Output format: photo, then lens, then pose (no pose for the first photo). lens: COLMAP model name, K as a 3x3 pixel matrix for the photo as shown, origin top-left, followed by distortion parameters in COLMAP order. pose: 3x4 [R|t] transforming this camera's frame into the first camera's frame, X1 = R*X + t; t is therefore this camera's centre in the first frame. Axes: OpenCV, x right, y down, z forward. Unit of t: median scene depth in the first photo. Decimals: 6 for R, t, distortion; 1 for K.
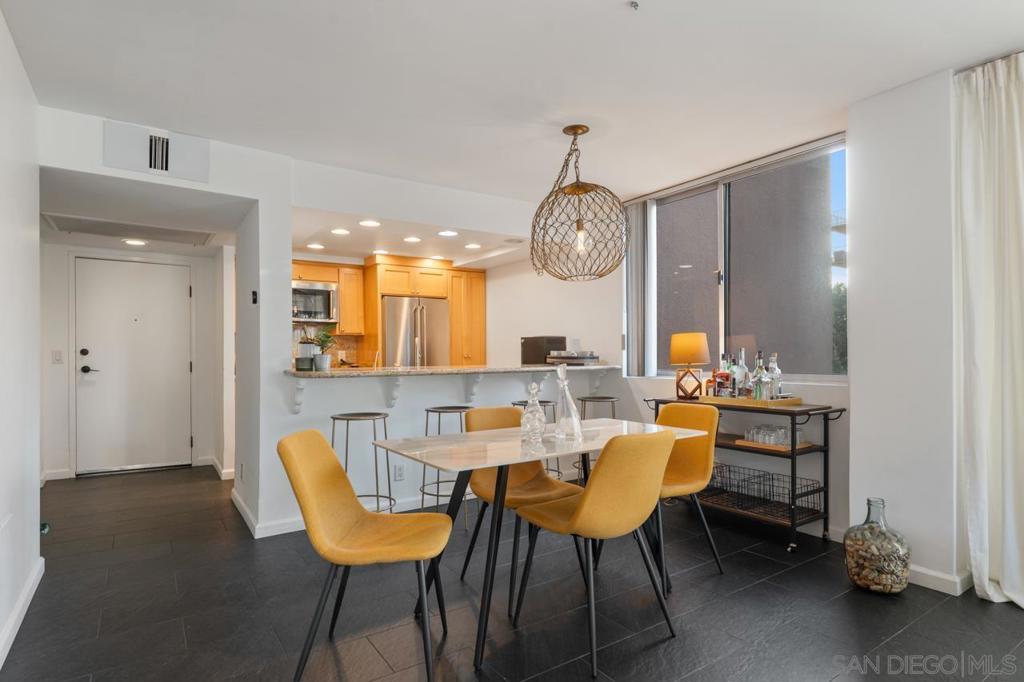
lens RADIAL K [[531.7, 0, 512.6], [0, 531.7, 353.0], [0, 0, 1]] dist [-0.003649, -0.000382]
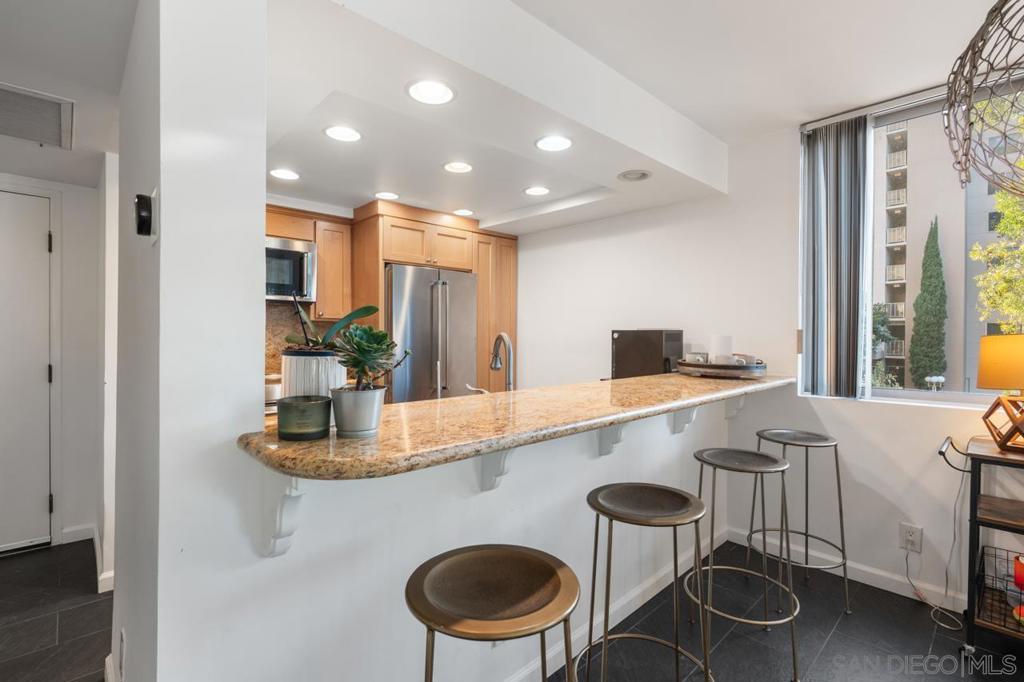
lens RADIAL K [[459.7, 0, 514.3], [0, 459.7, 336.1], [0, 0, 1]] dist [-0.009963, 0.000244]
pose [[0.985731, 0.009905, 0.168036, -0.212265], [-0.010575, 0.999939, 0.003090, -0.023511], [-0.167995, -0.004822, 0.985776, 0.472008]]
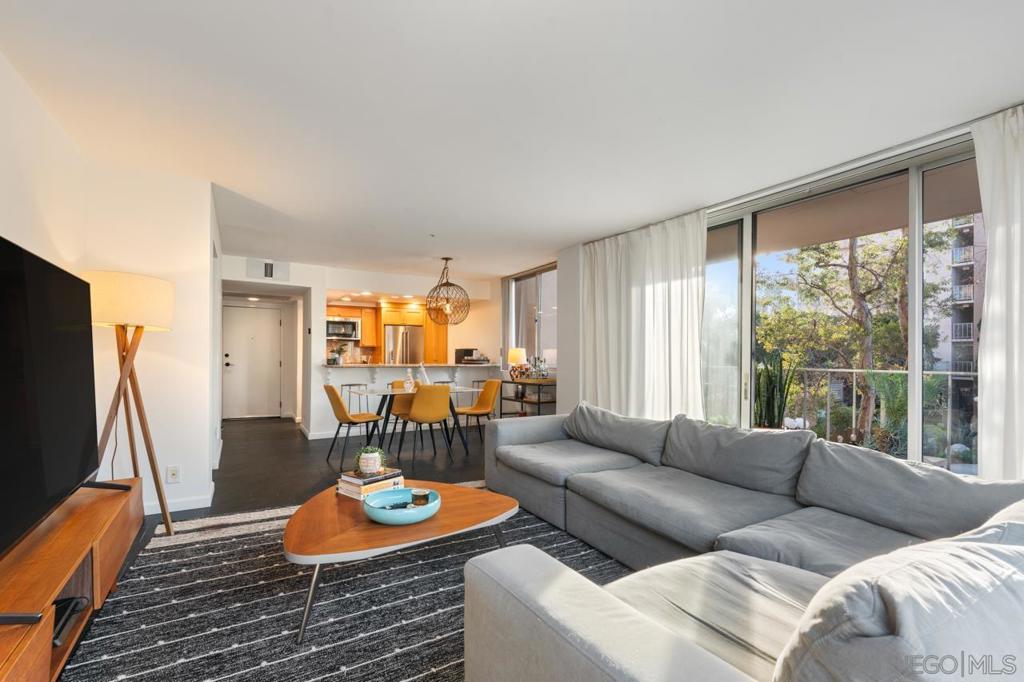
lens RADIAL K [[450.8, 0, 514.7], [0, 450.8, 359.6], [0, 0, 1]] dist [0.000247, 0.000075]
pose [[0.998056, 0.007946, -0.061814, 0.332537], [-0.007906, 0.999968, 0.000891, 0.003506], [0.061819, -0.000401, 0.998087, -0.563274]]
